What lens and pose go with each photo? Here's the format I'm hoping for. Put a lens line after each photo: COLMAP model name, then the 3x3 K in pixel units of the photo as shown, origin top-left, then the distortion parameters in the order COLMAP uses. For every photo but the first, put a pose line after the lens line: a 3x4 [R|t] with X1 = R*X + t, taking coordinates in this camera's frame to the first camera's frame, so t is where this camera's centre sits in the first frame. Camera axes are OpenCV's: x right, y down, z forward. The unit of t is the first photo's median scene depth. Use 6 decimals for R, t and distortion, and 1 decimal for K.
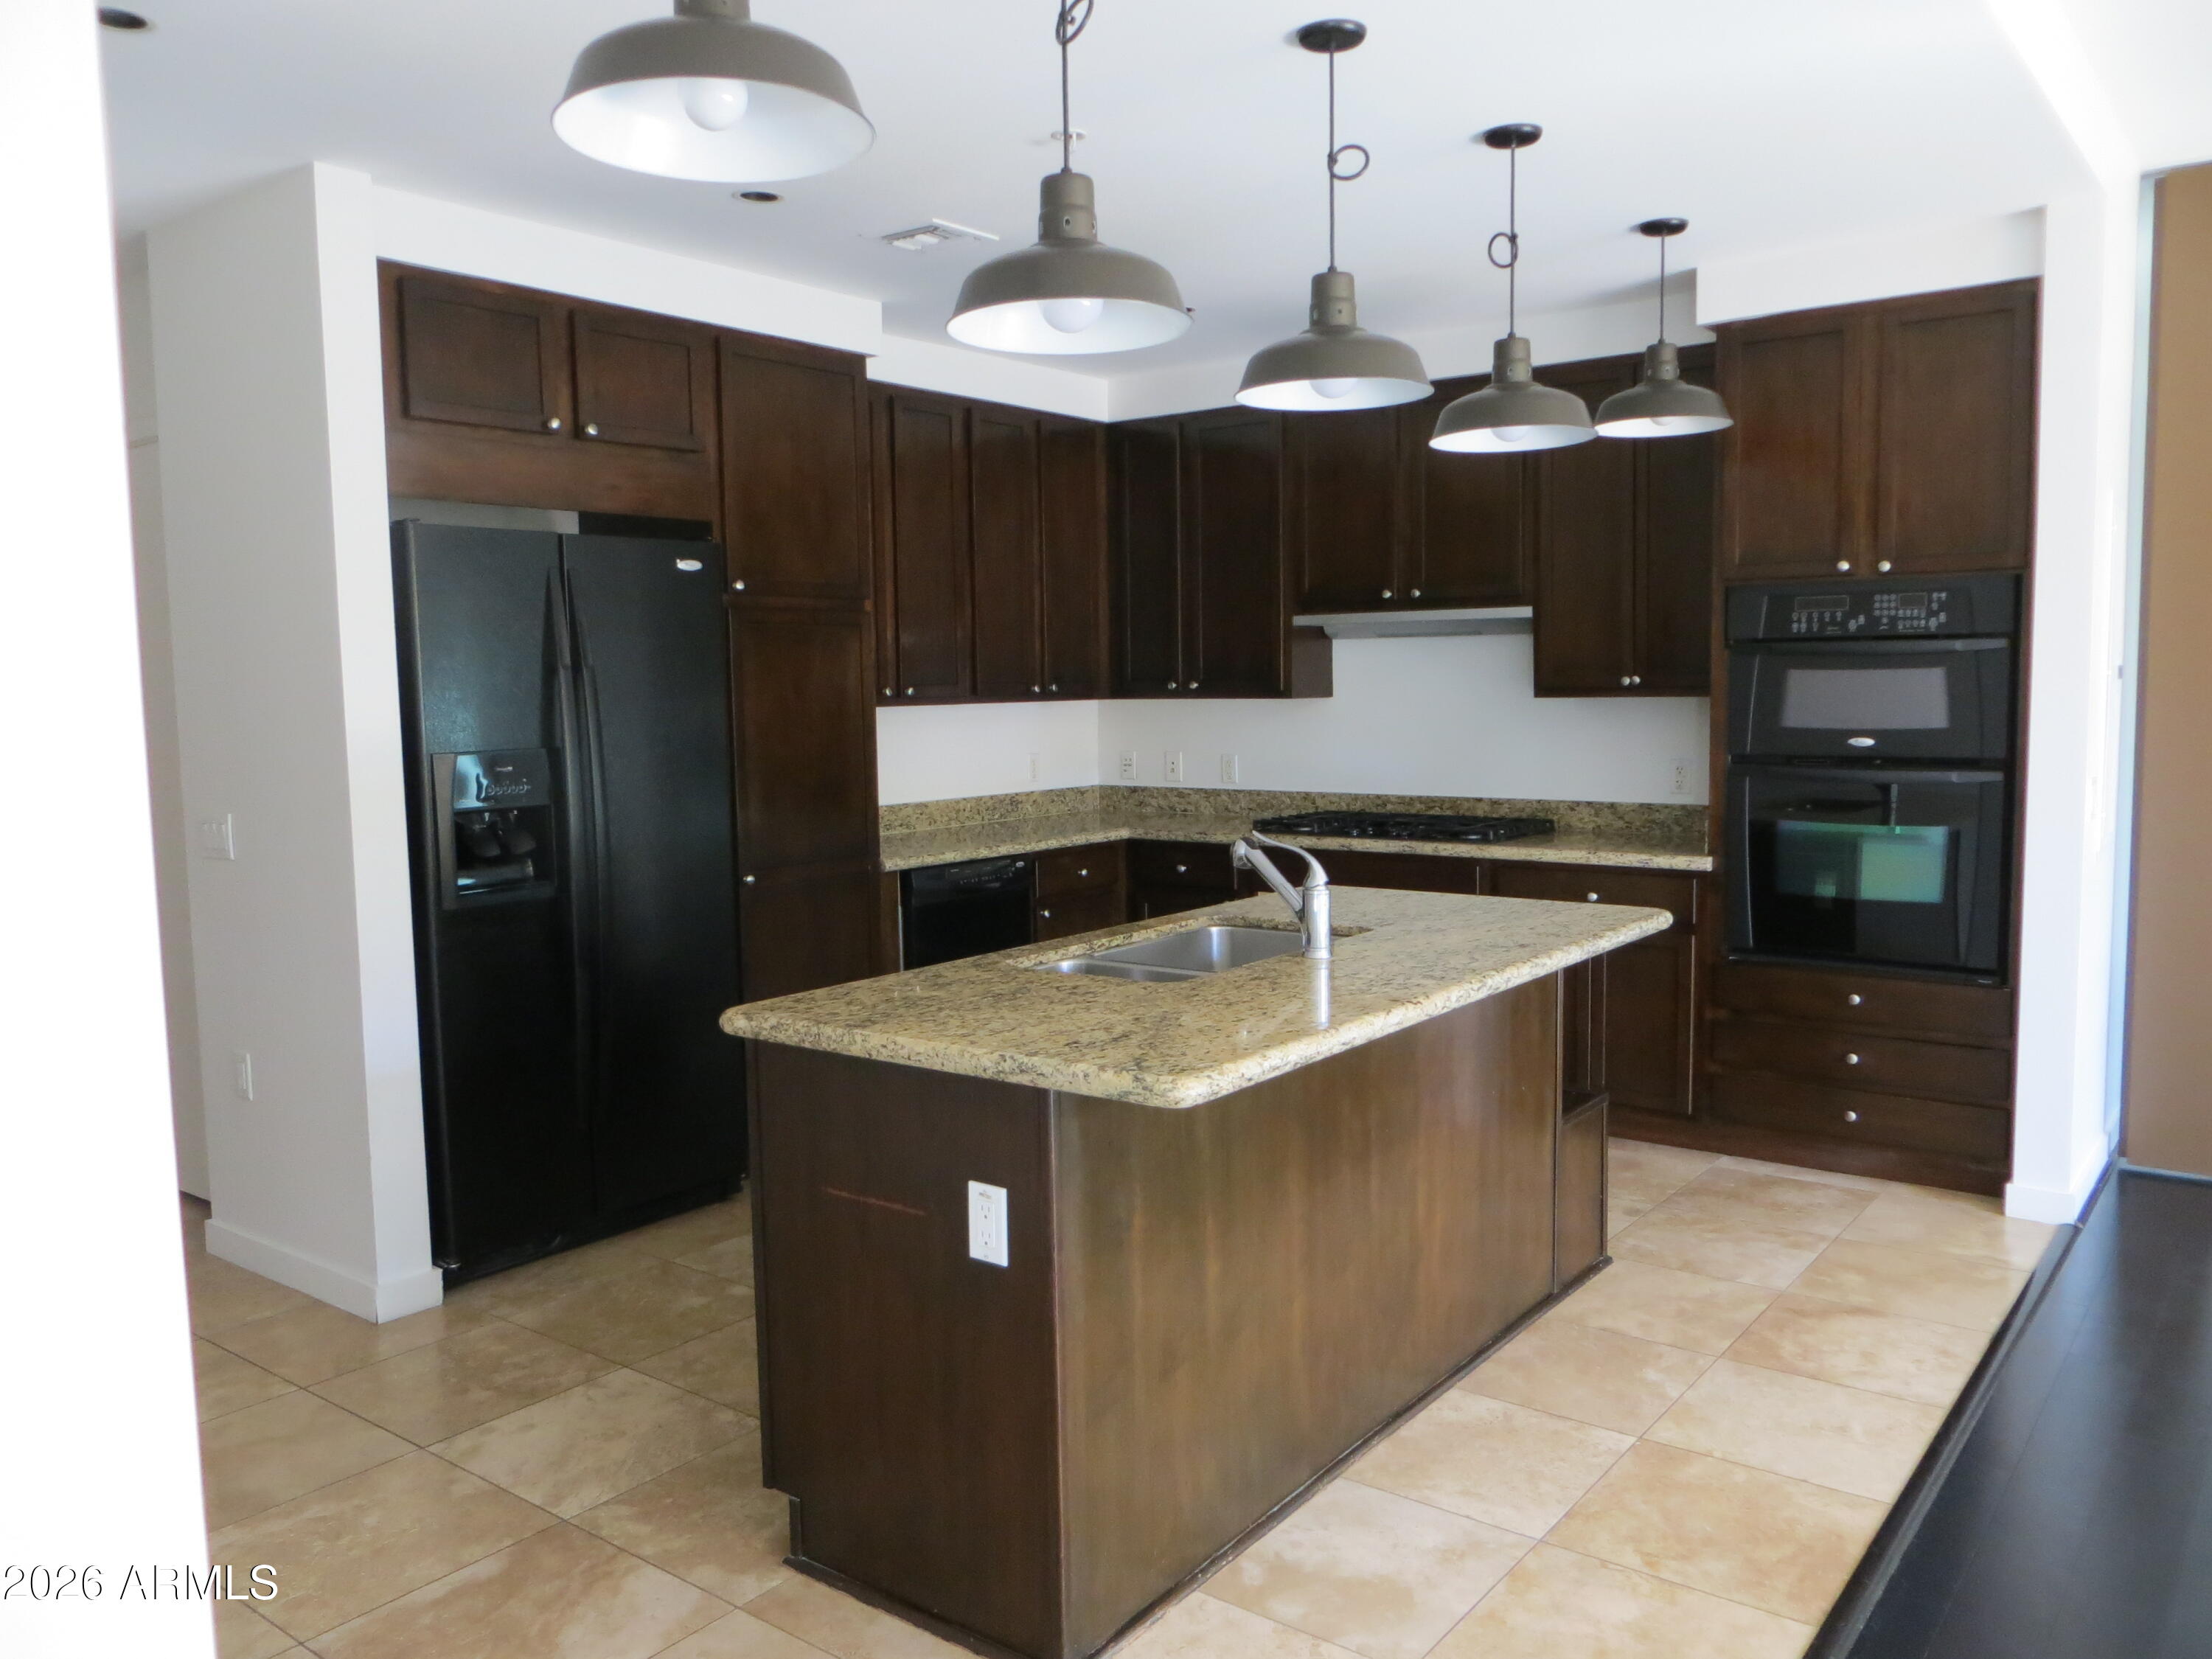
lens RADIAL K [[1671.7, 0, 1106.0], [0, 1671.7, 829.5], [0, 0, 1]] dist [-0.018155, 0.000056]
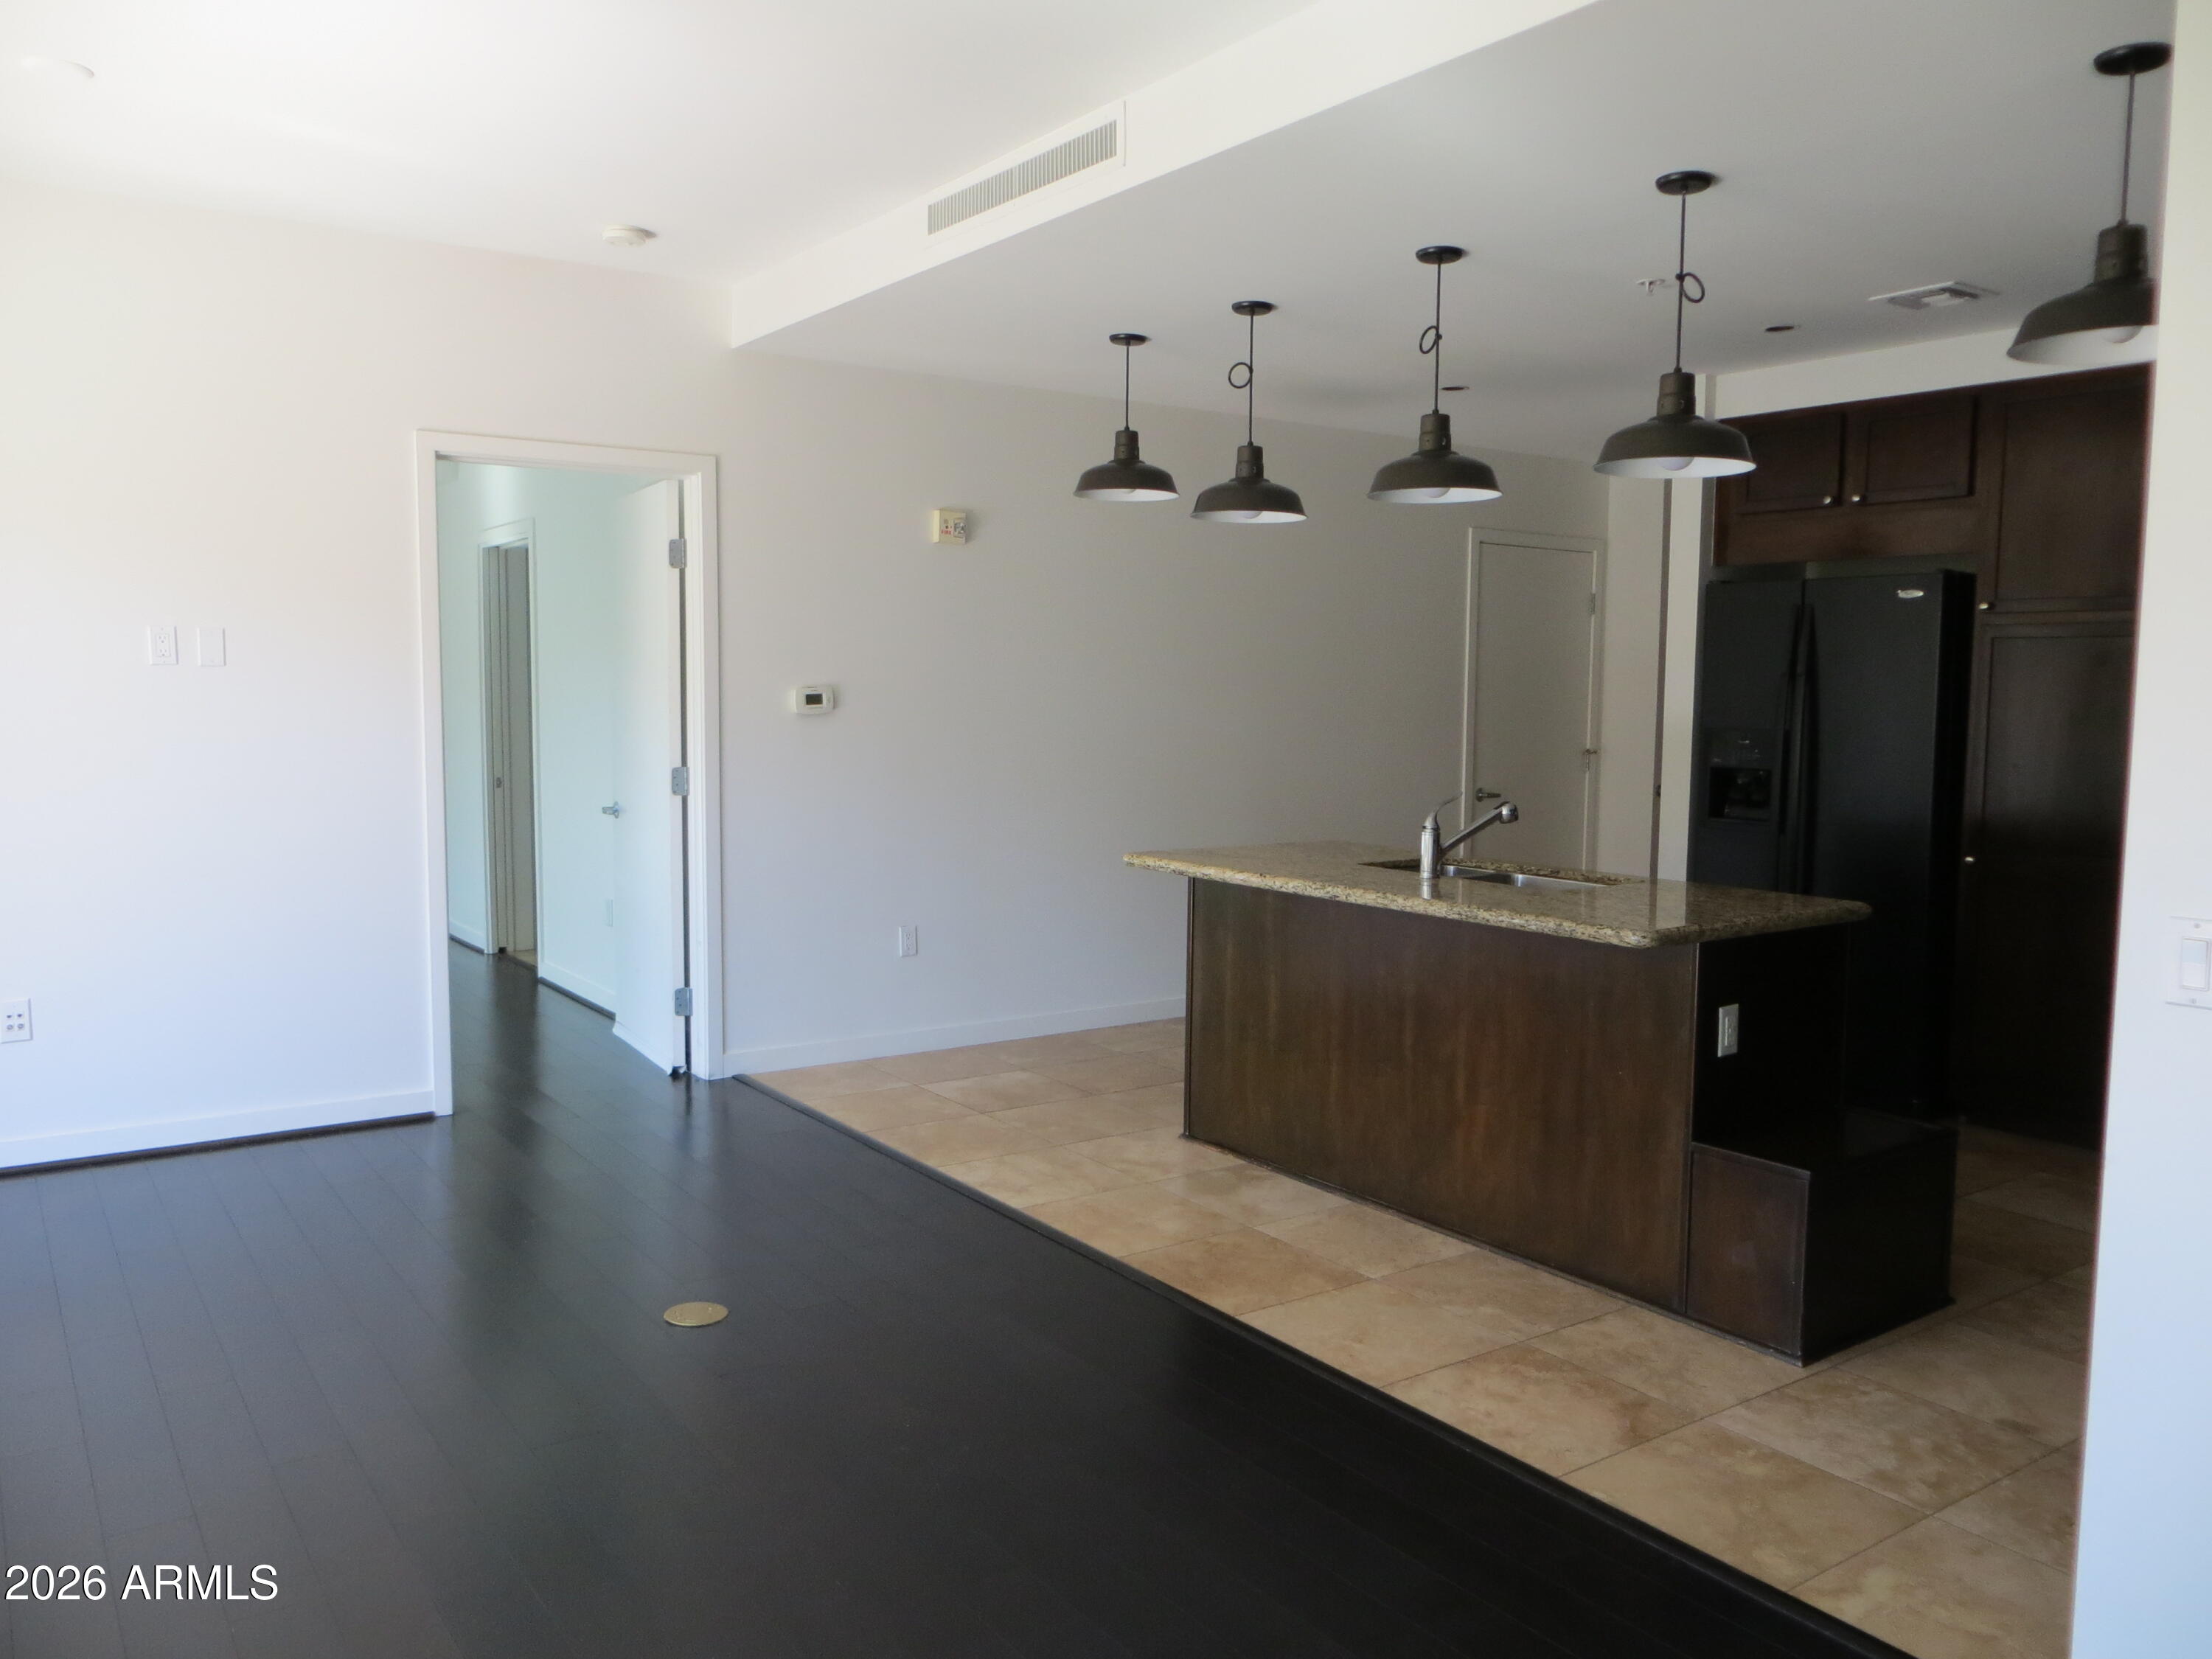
lens RADIAL K [[1660.2, 0, 1106.0], [0, 1660.2, 829.5], [0, 0, 1]] dist [0.000594, 0.001532]
pose [[-0.290534, 0.098350, -0.951797, 1.260953], [-0.093928, 0.986968, 0.130656, -0.101544], [0.952243, 0.127360, -0.277510, 0.895585]]
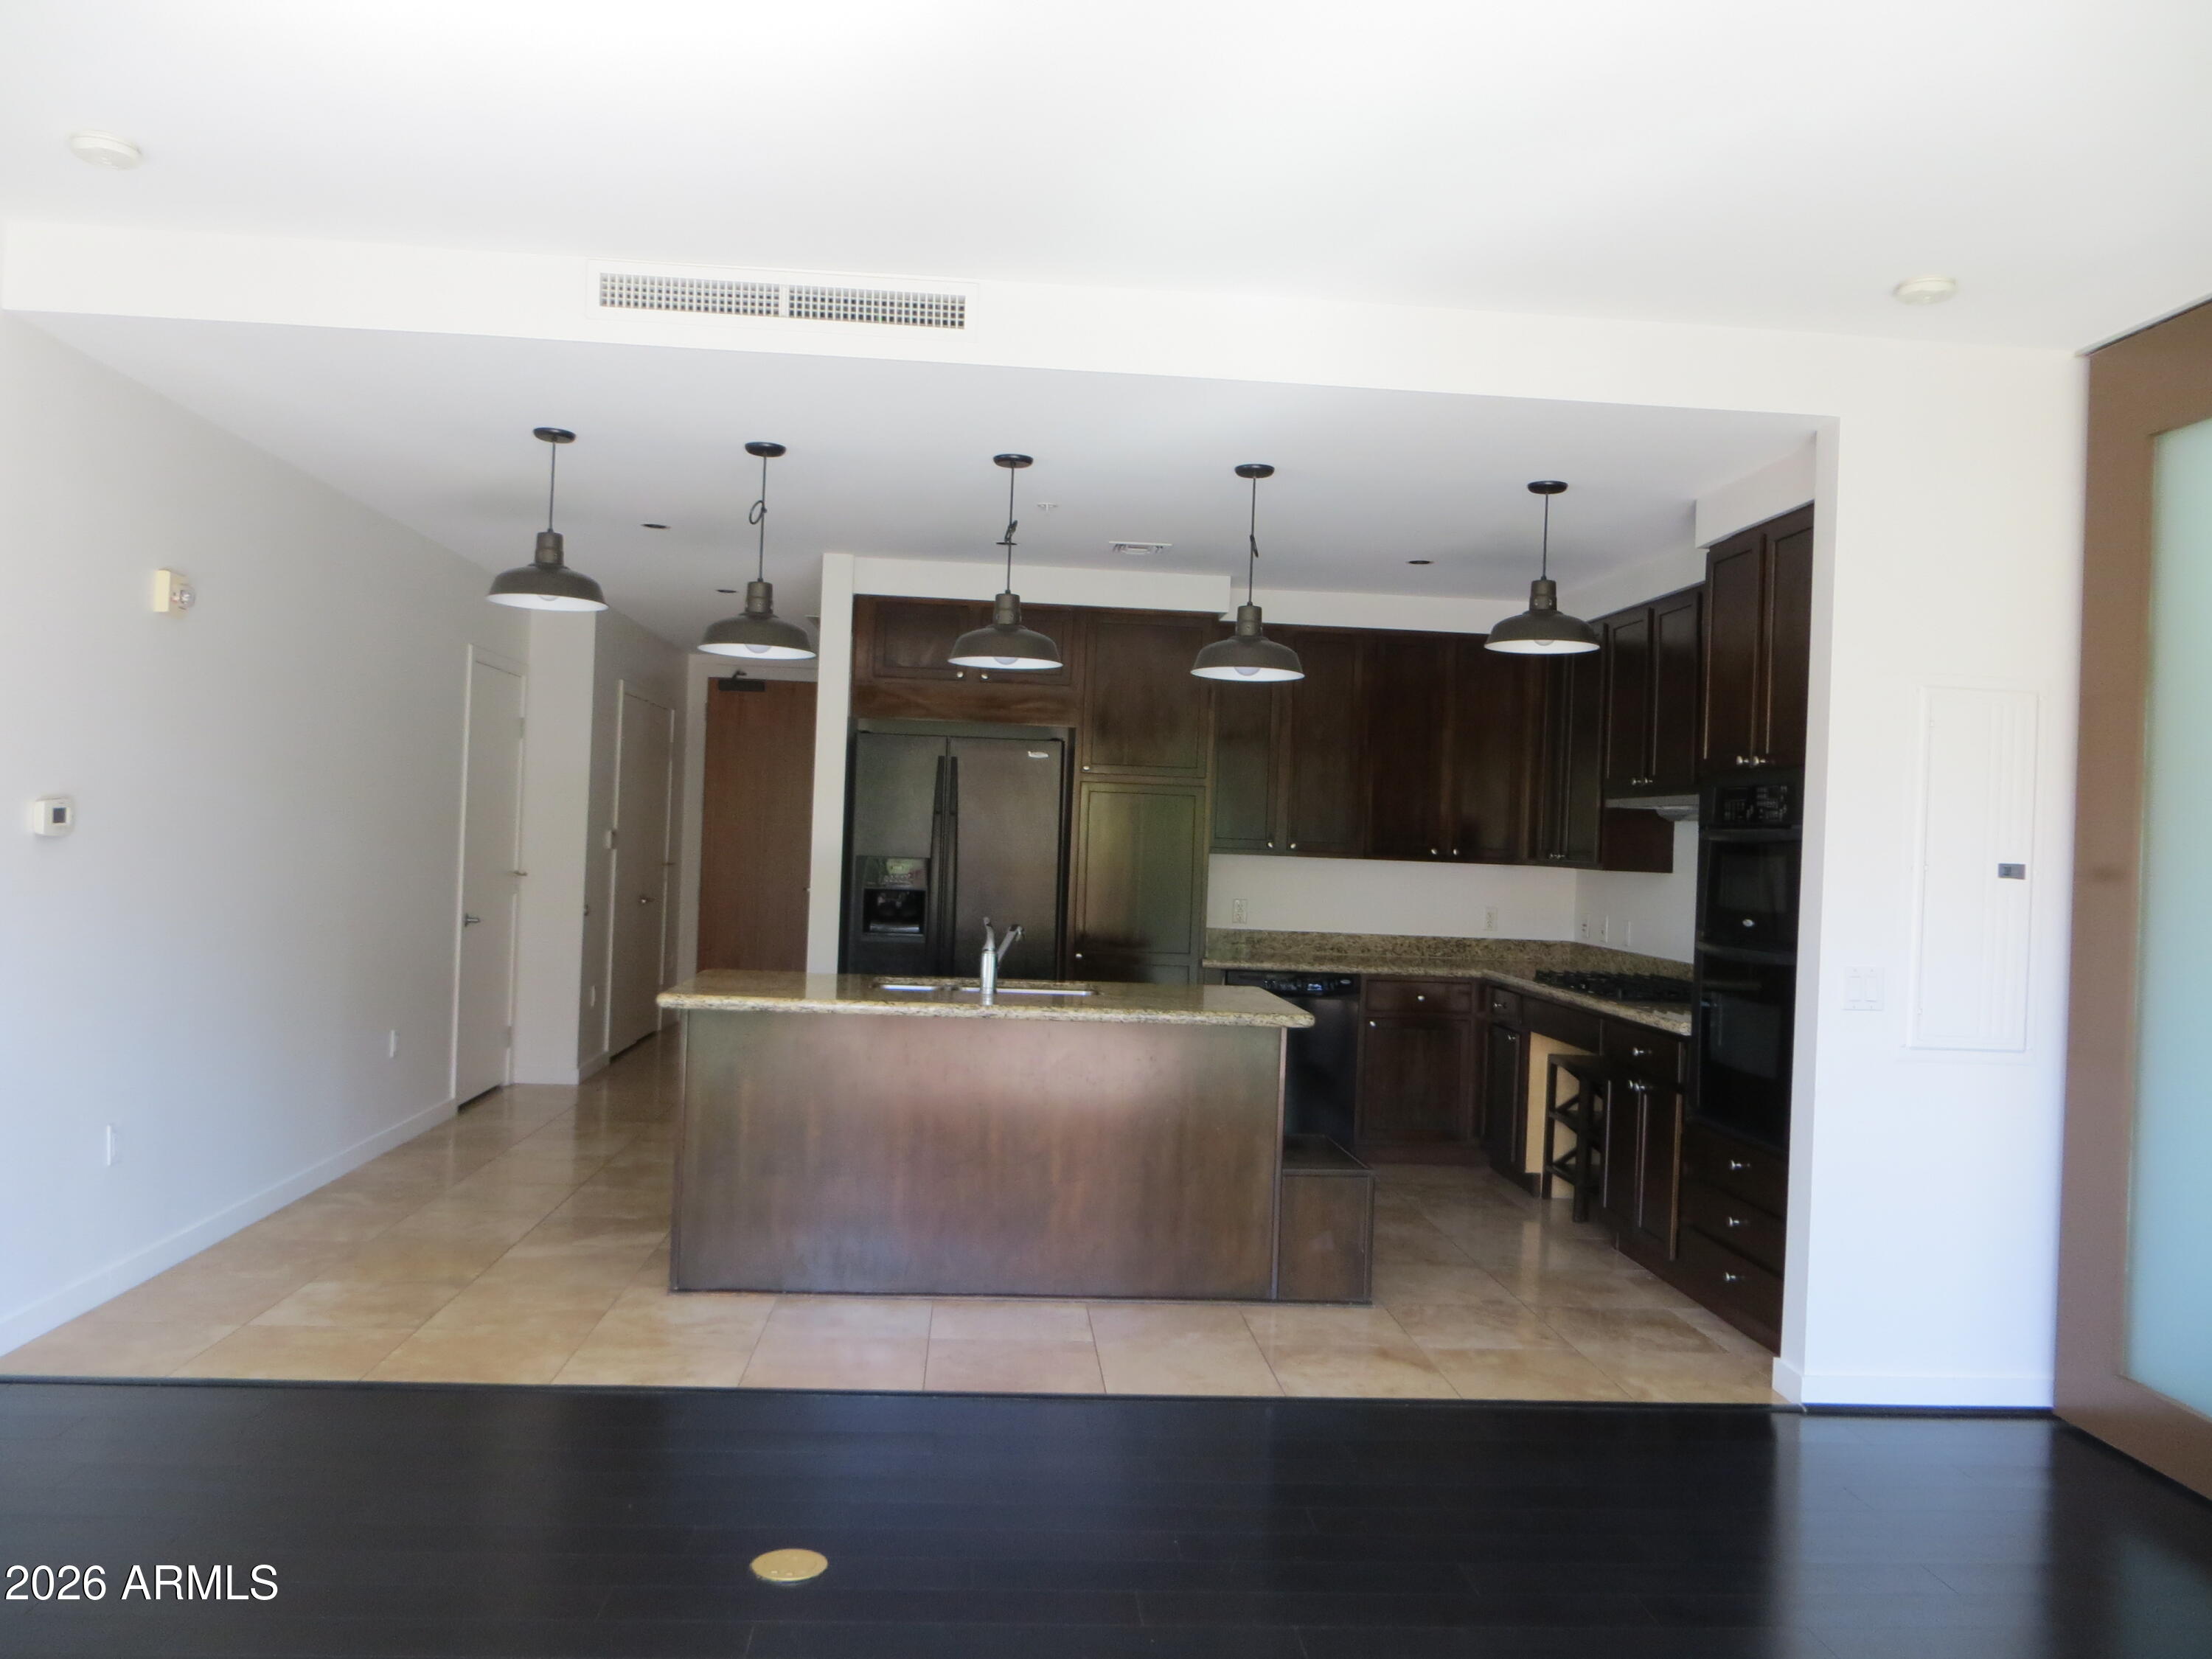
lens RADIAL K [[1671.7, 0, 1106.0], [0, 1671.7, 829.5], [0, 0, 1]] dist [-0.018155, 0.000056]
pose [[0.664156, 0.038510, -0.746601, 1.140638], [-0.117684, 0.991607, -0.053541, -0.006988], [0.738273, 0.123423, 0.663114, -0.028433]]
